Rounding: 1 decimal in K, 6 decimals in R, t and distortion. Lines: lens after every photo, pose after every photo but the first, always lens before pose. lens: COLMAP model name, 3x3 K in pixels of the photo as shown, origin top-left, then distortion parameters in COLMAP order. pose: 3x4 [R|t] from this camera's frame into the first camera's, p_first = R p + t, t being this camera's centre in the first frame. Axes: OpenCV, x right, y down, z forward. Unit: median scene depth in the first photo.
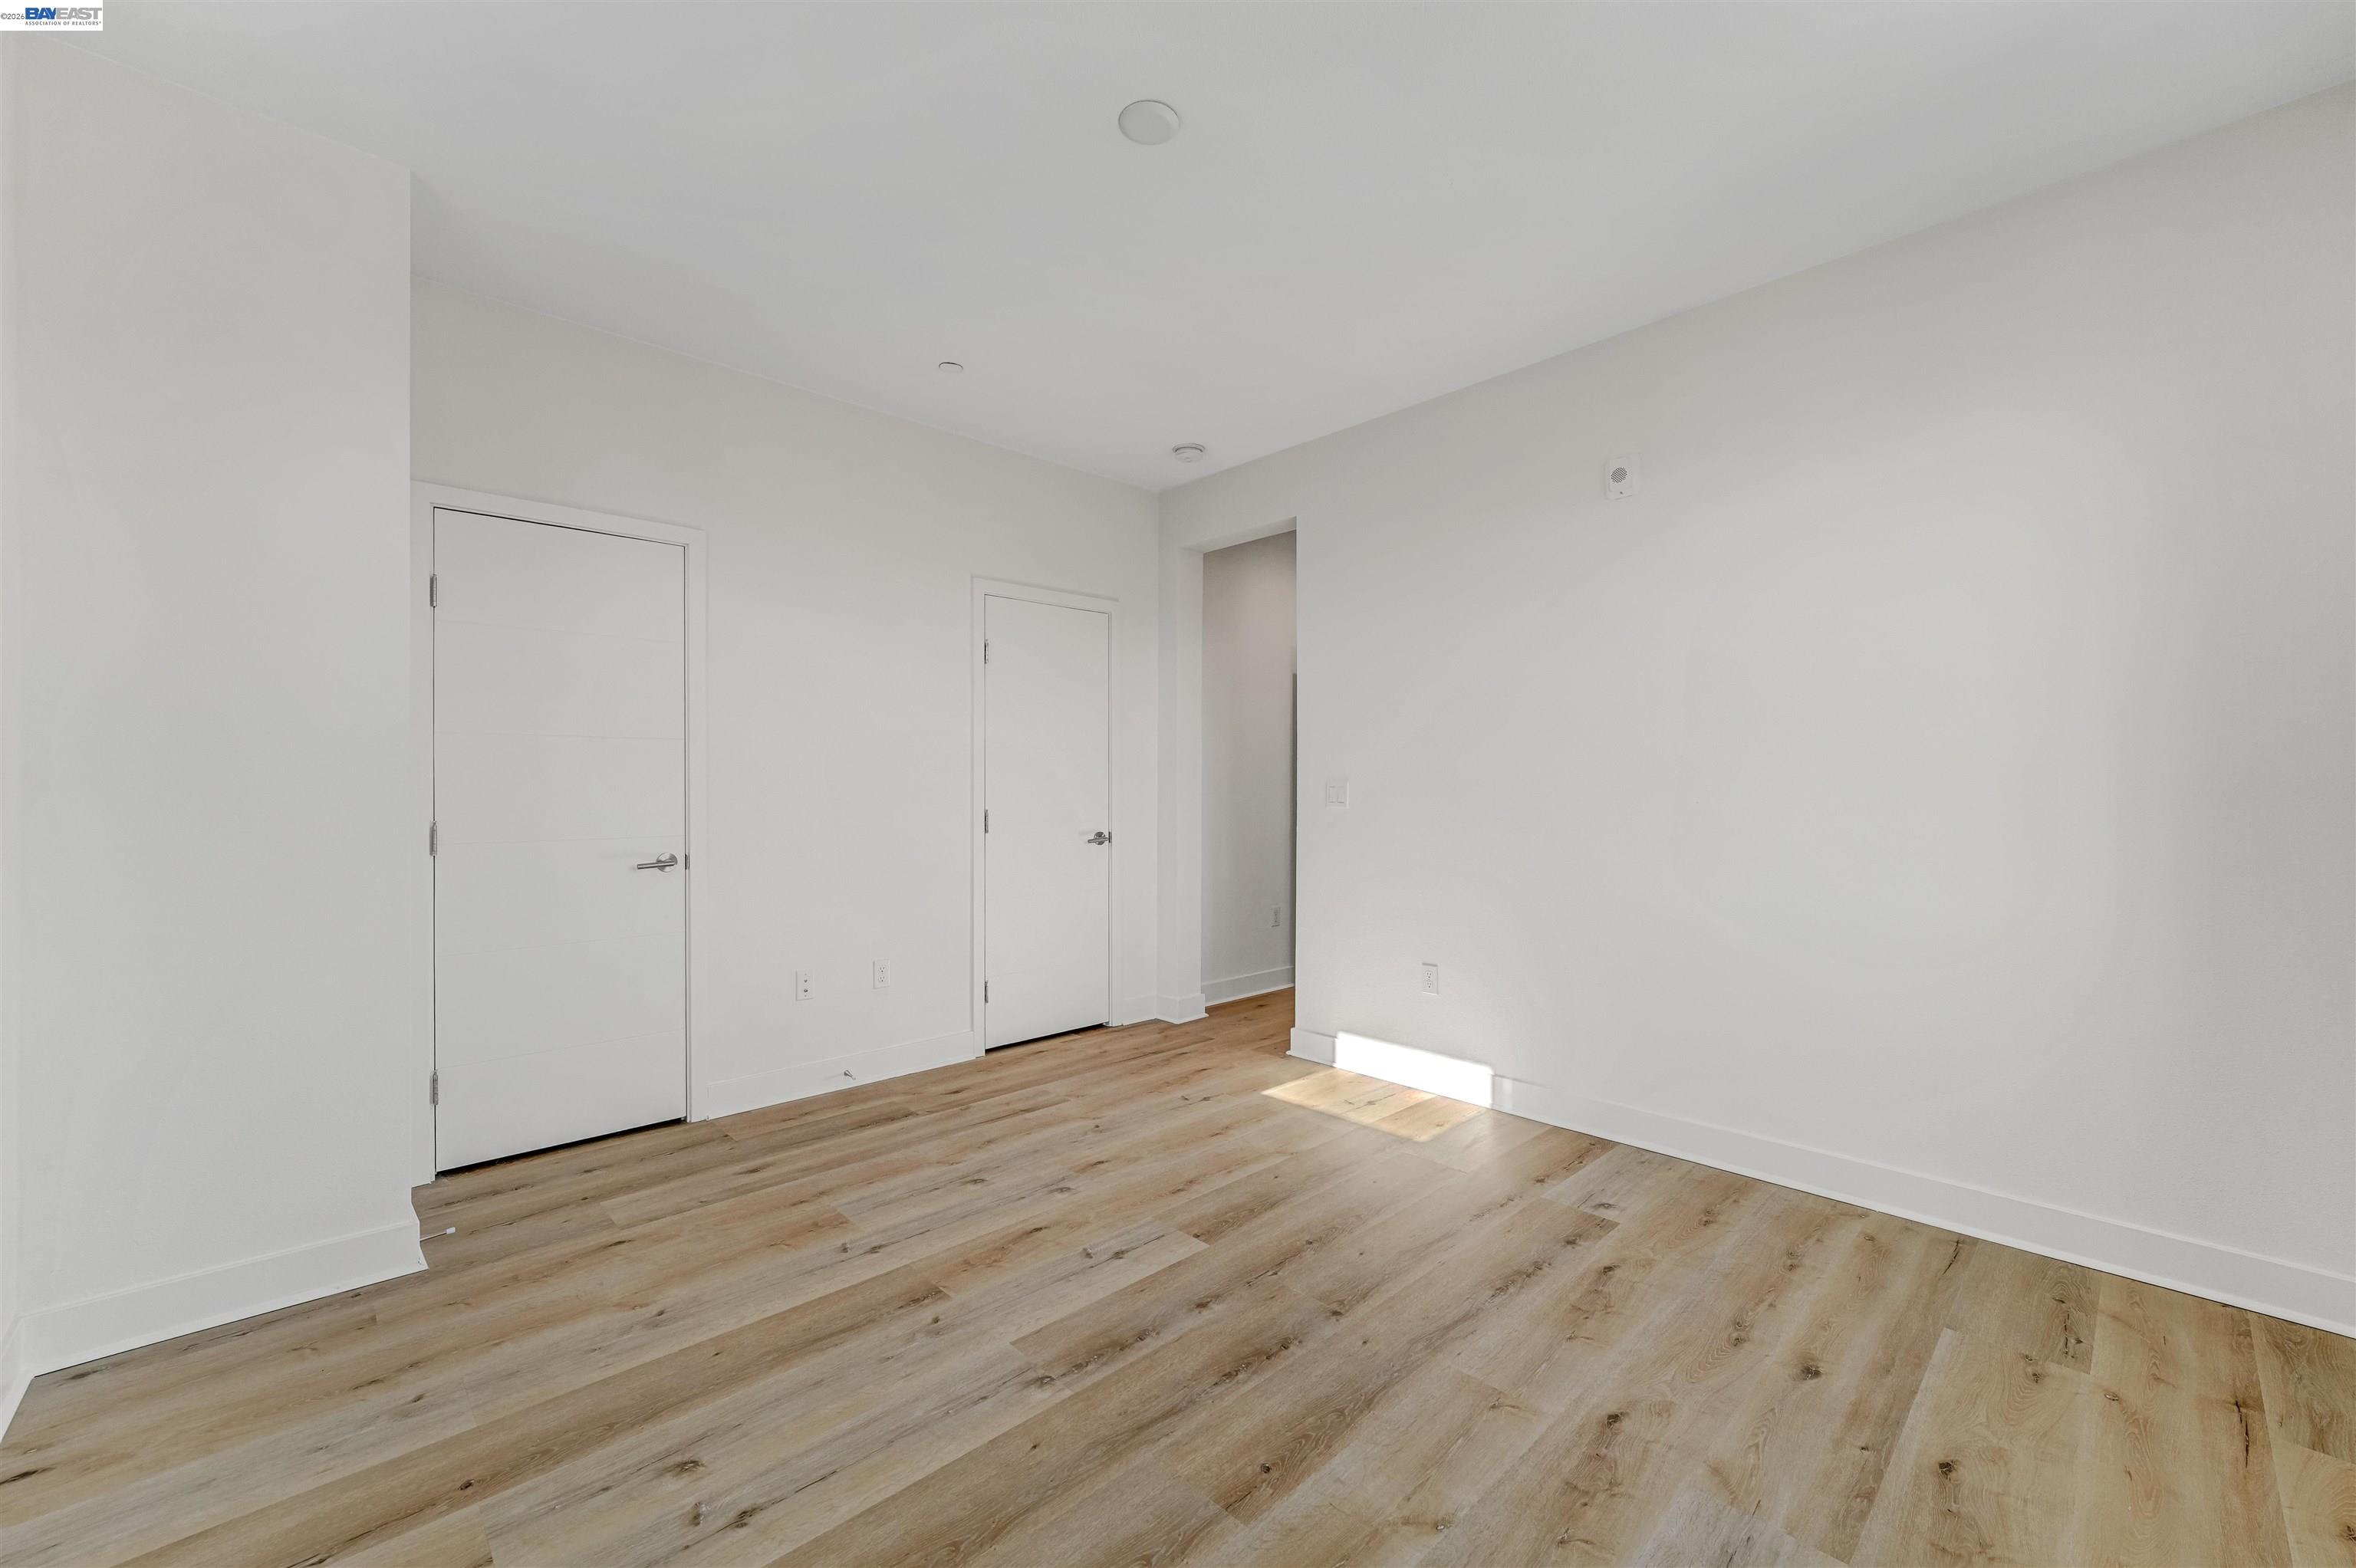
lens RADIAL K [[943.4, 0, 1167.9], [0, 943.4, 781.6], [0, 0, 1]] dist [-0.003532, 0.002583]
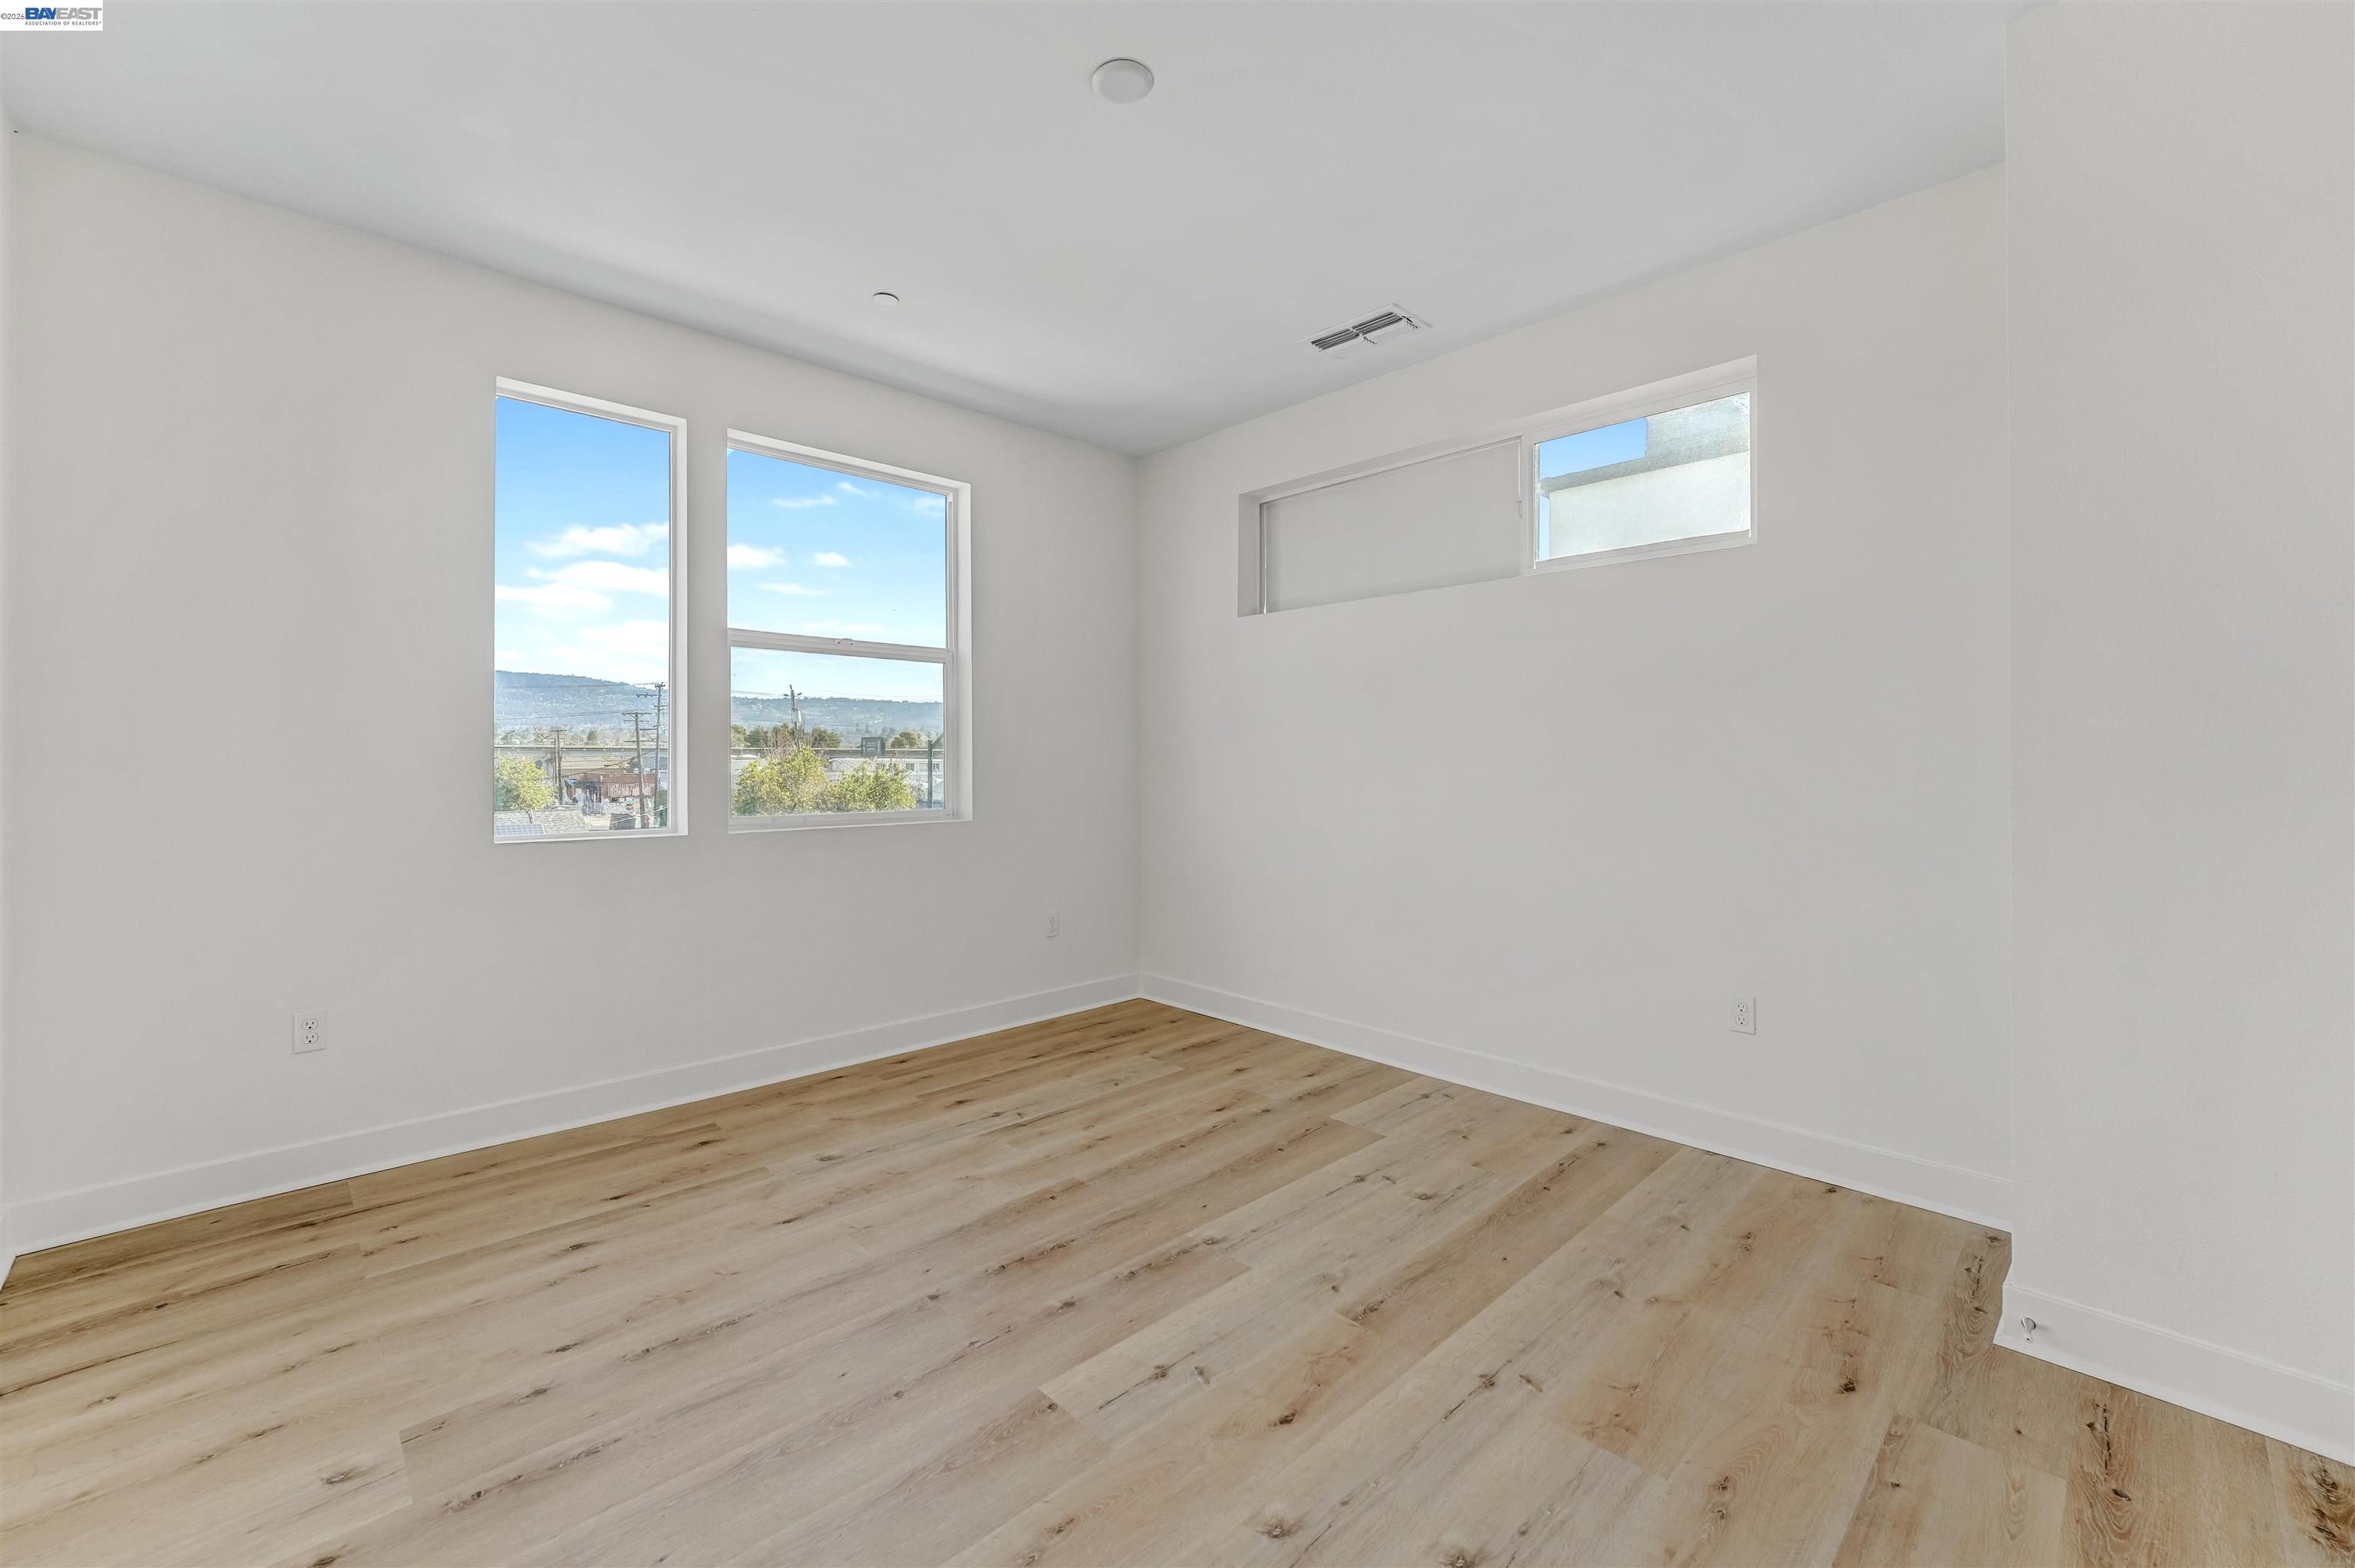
lens RADIAL K [[943.0, 0, 1180.1], [0, 943.0, 772.3], [0, 0, 1]] dist [-0.003532, 0.002583]
pose [[-0.999815, 0.000938, -0.019222, -0.063120], [0.000731, 0.999942, 0.010779, 0.006203], [0.019231, 0.010763, -0.999757, 2.087512]]
